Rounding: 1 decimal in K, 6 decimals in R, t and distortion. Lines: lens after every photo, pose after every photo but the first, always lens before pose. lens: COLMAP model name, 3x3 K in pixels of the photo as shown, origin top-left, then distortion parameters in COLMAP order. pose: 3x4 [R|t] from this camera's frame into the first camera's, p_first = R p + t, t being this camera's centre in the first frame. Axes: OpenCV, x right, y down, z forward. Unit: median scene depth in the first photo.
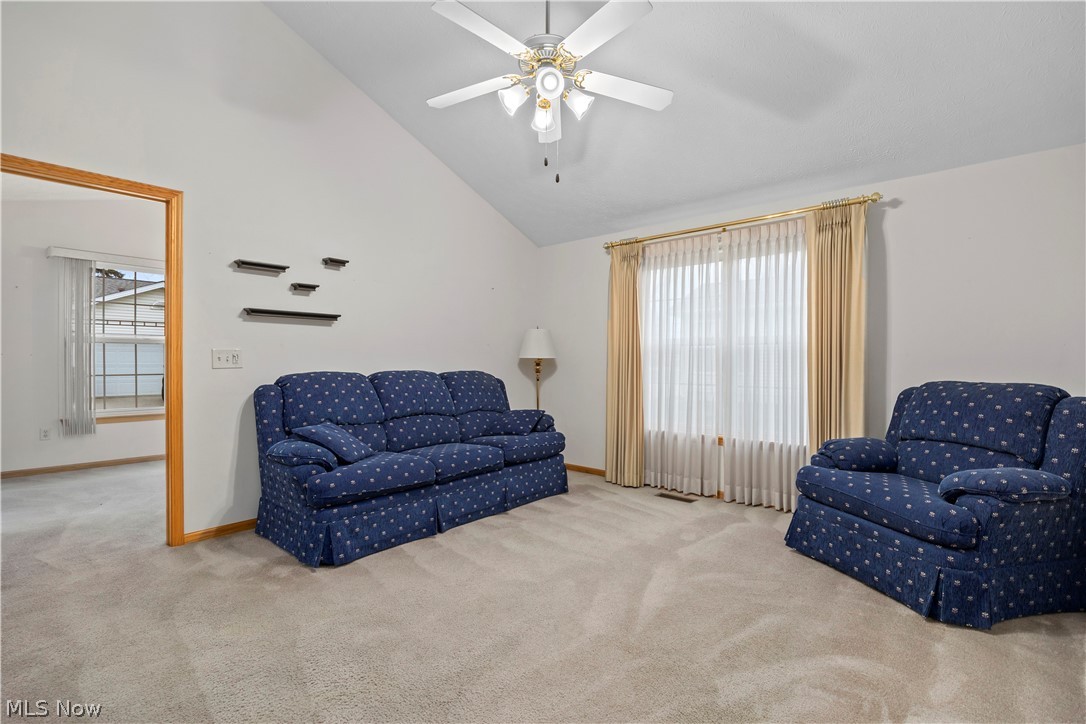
lens RADIAL K [[474.6, 0, 549.1], [0, 474.6, 363.4], [0, 0, 1]] dist [0.001825, 0.000317]
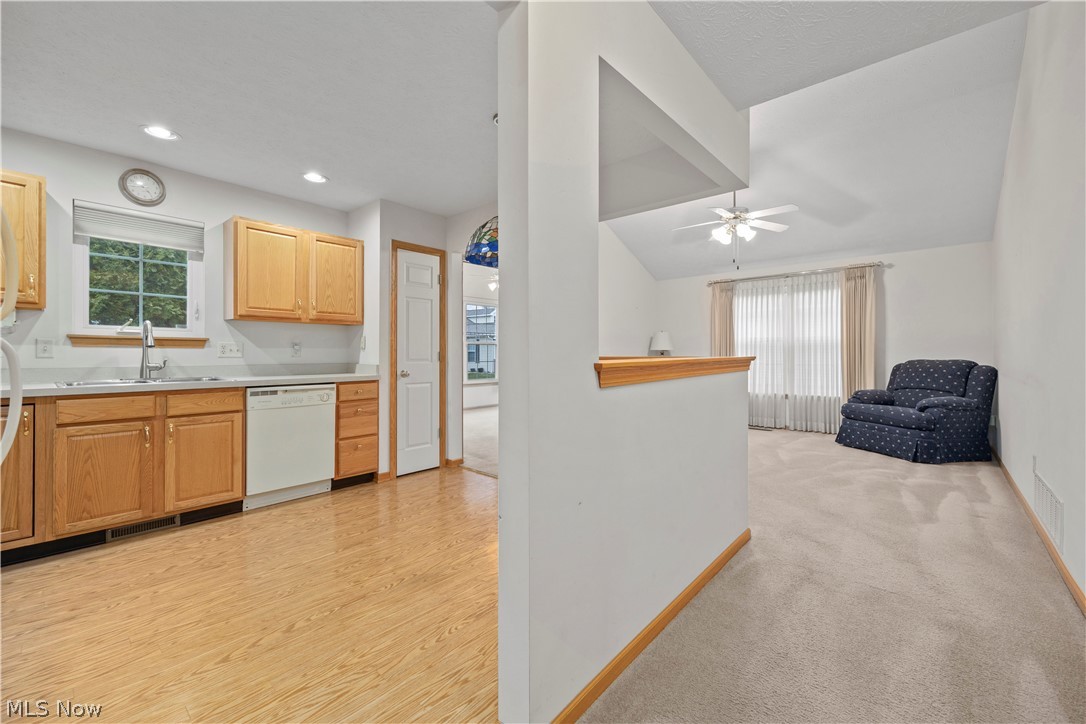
lens RADIAL K [[422.7, 0, 568.2], [0, 422.7, 354.7], [0, 0, 1]] dist [0.045972, -0.000014]
pose [[0.999720, -0.009672, 0.021614, -0.673217], [0.009670, 0.999953, 0.000177, 0.002117], [-0.021615, 0.000032, 0.999766, -0.793257]]
